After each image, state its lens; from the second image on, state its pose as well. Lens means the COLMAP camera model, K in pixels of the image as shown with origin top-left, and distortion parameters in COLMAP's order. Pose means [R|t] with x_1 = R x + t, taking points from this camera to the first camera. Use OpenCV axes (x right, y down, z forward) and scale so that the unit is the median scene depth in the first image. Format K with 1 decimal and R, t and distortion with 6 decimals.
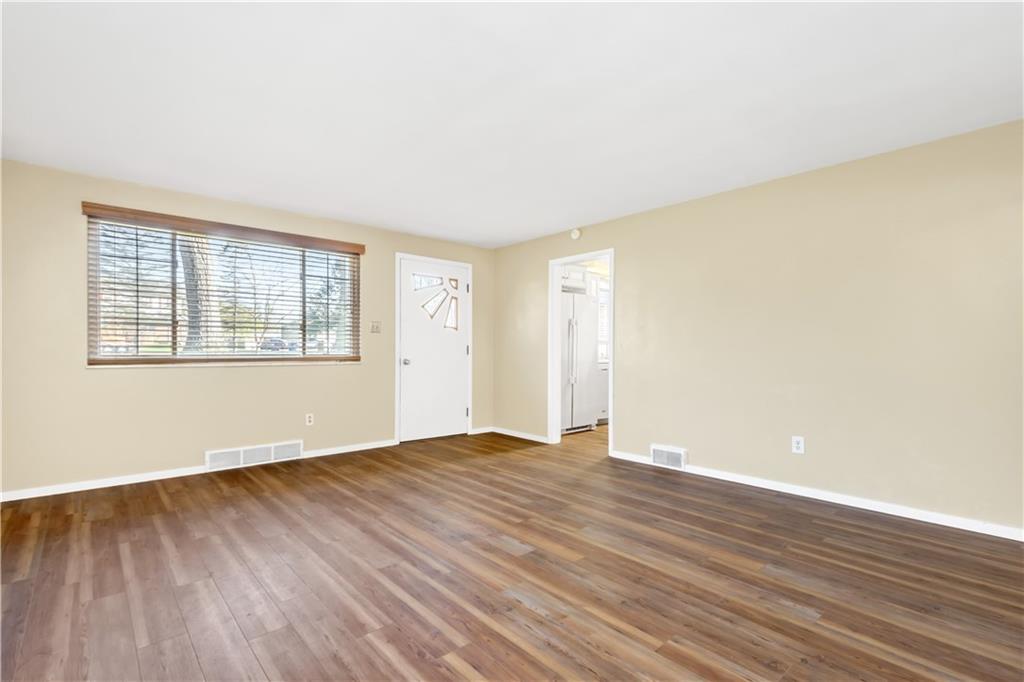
lens RADIAL K [[469.6, 0, 505.7], [0, 469.6, 345.0], [0, 0, 1]] dist [-0.000446, -0.000037]
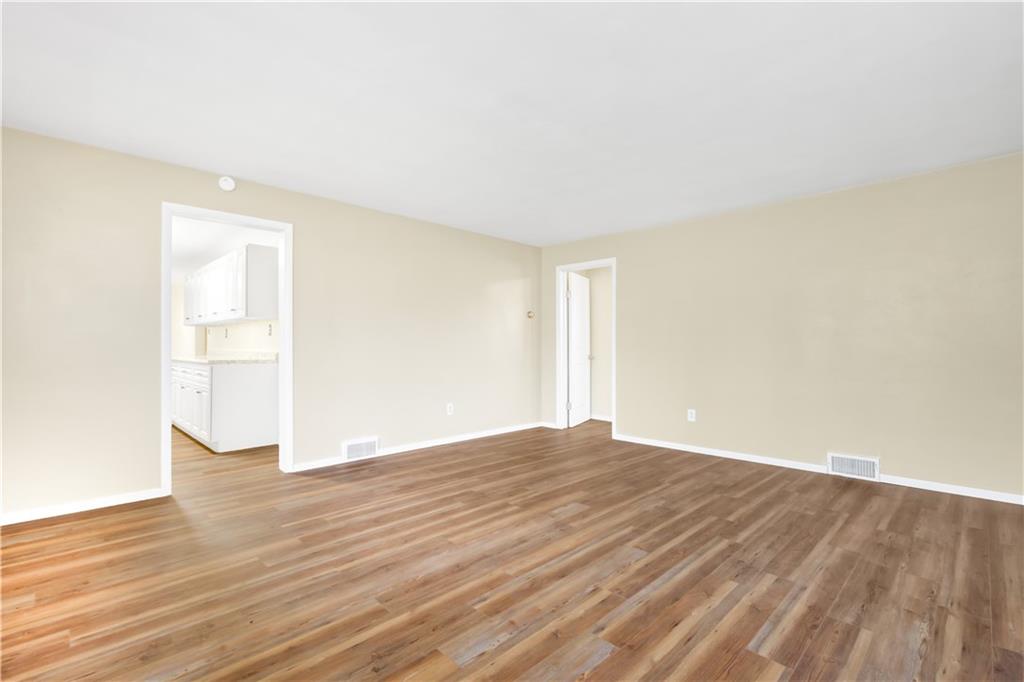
lens RADIAL K [[469.6, 0, 505.8], [0, 469.6, 342.2], [0, 0, 1]] dist [-0.000446, -0.000037]
pose [[-0.045682, 0.000286, 0.998956, -1.048836], [-0.009467, 0.999955, -0.000719, 0.003638], [-0.998911, -0.009490, -0.045677, 1.095208]]
